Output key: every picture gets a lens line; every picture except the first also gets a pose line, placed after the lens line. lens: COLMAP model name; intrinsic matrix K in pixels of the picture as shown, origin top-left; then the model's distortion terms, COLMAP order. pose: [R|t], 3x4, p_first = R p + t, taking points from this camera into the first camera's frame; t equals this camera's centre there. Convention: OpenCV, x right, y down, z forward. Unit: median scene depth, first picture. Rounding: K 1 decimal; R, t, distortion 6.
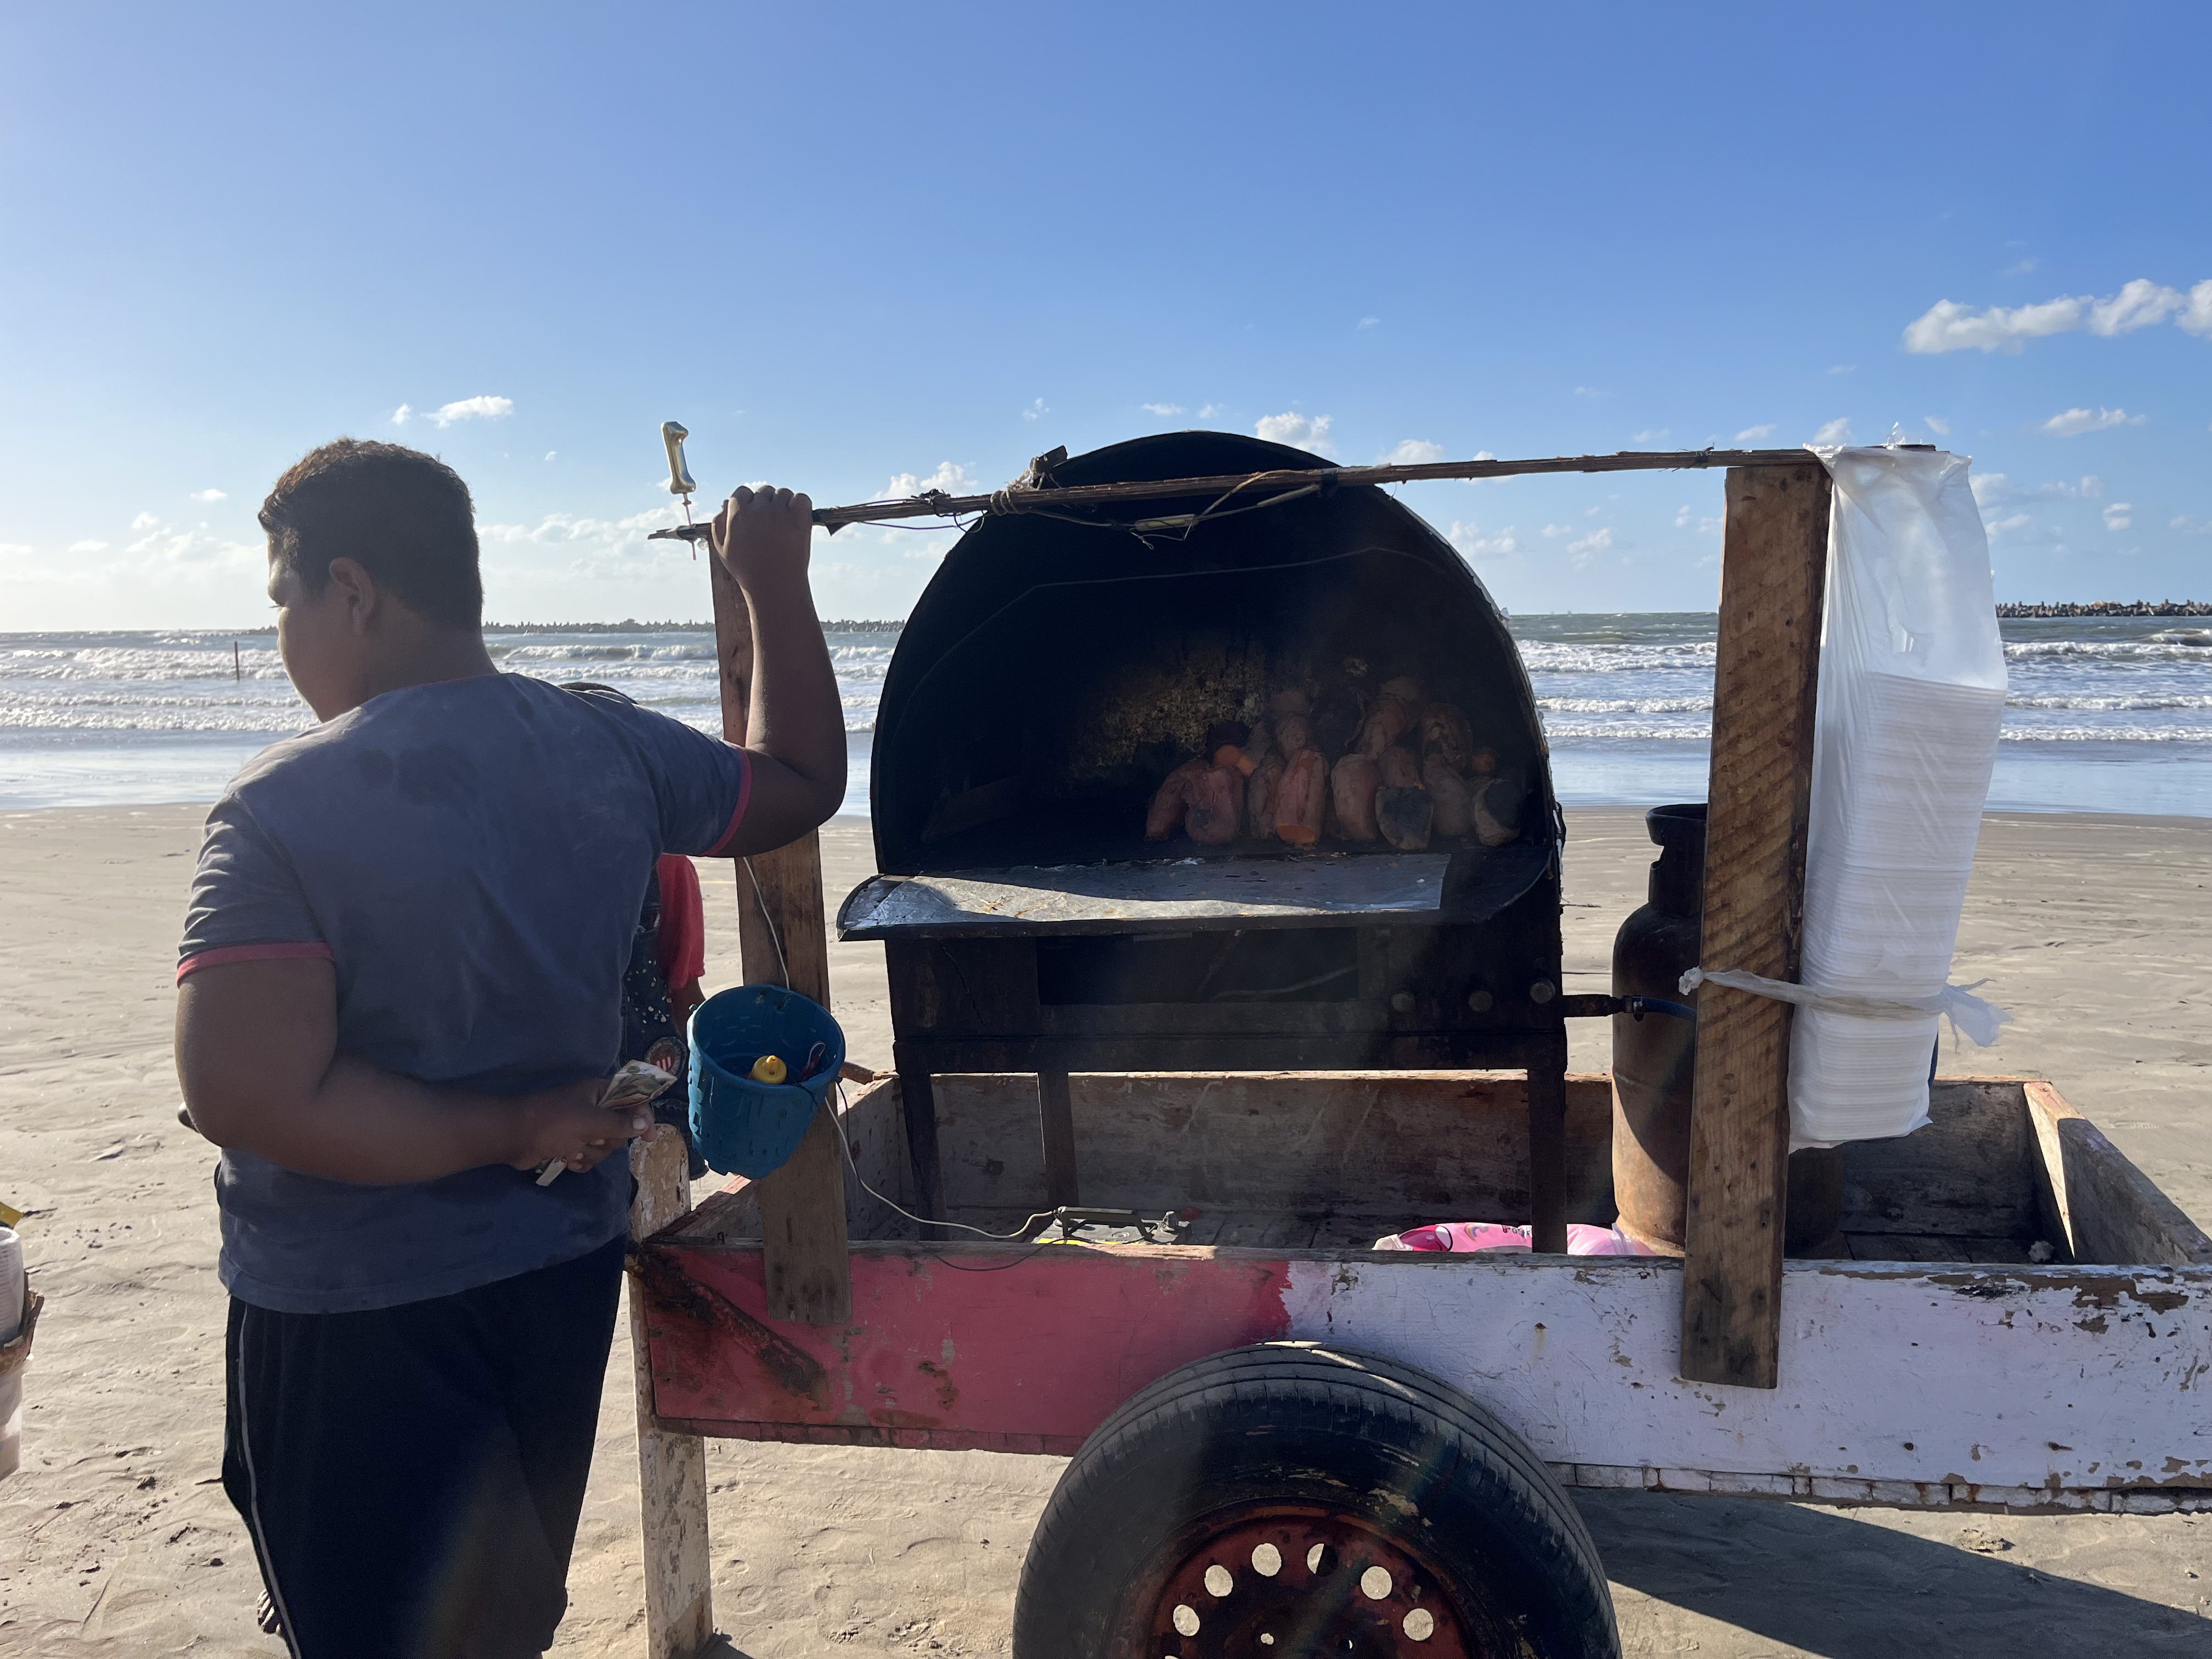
lens RADIAL K [[1651.3, 0, 1102.4], [0, 1651.3, 827.9], [0, 0, 1]] dist [0.004040, 0.002127]
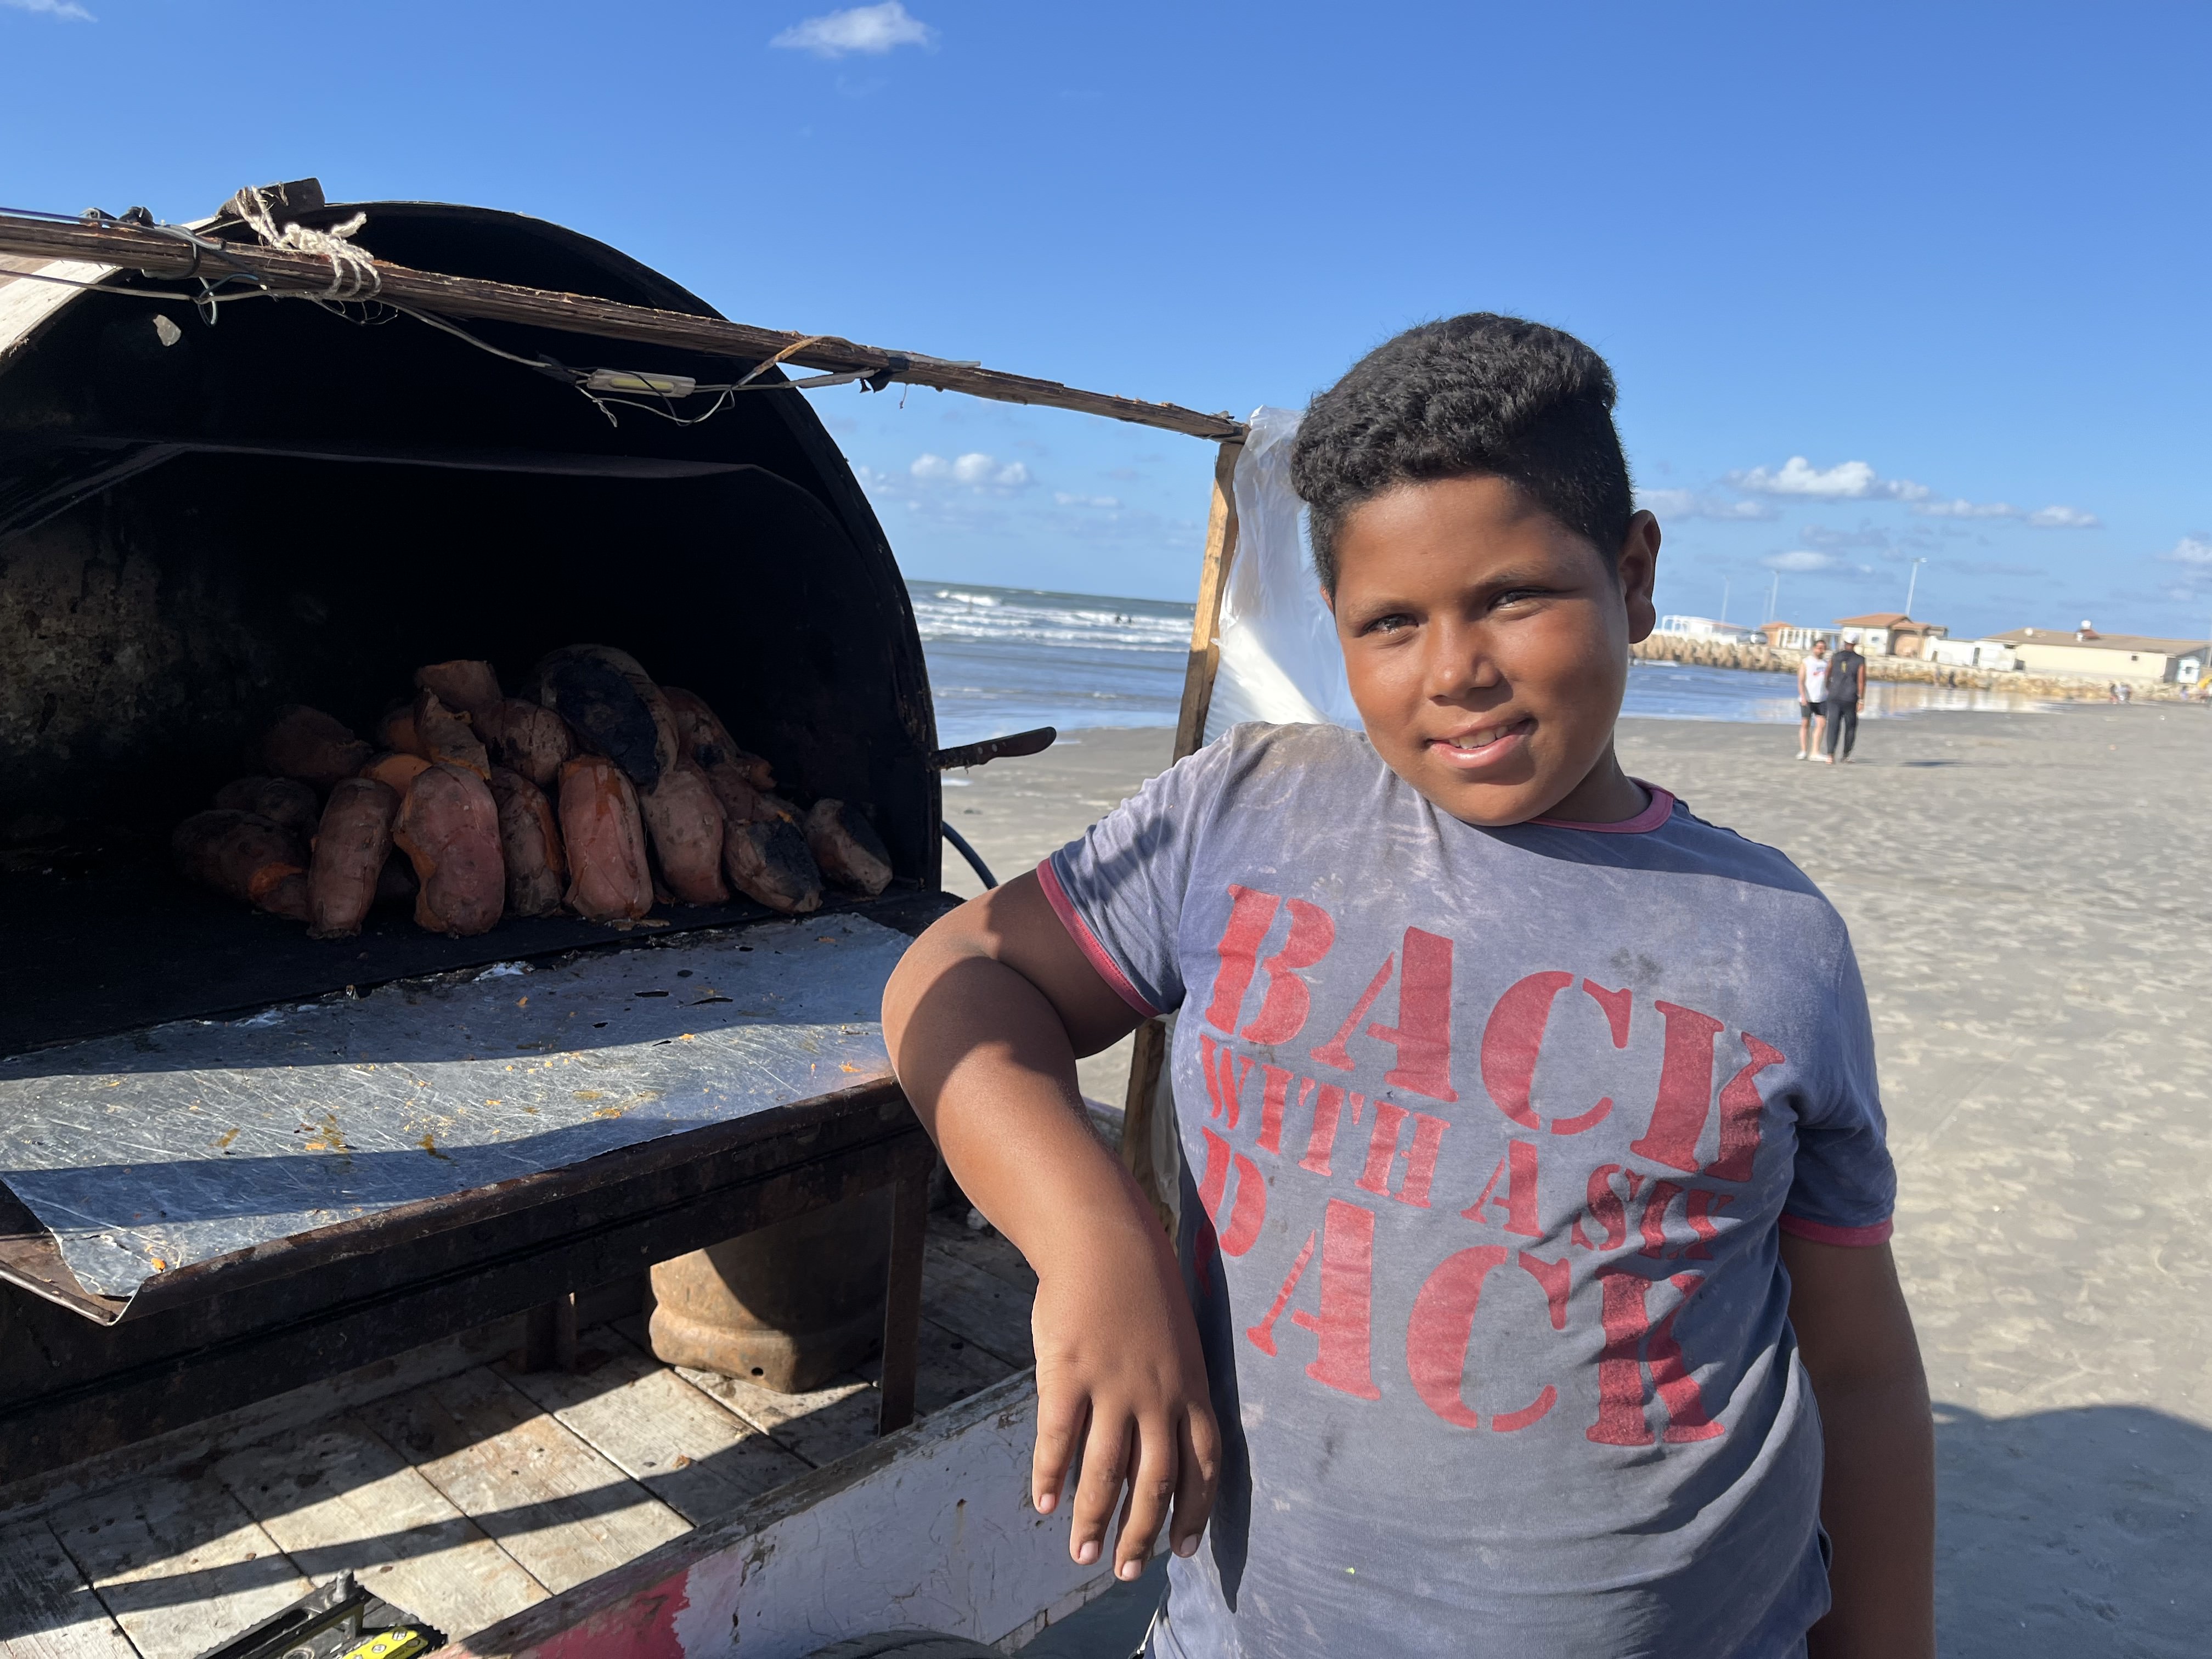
lens RADIAL K [[1651.3, 0, 1105.4], [0, 1651.3, 826.9], [0, 0, 1]] dist [0.004040, 0.002127]
pose [[0.473517, -0.061831, 0.878612, -0.354565], [0.016507, 0.997981, 0.061335, -0.061736], [-0.880630, -0.014540, 0.473582, 0.549575]]
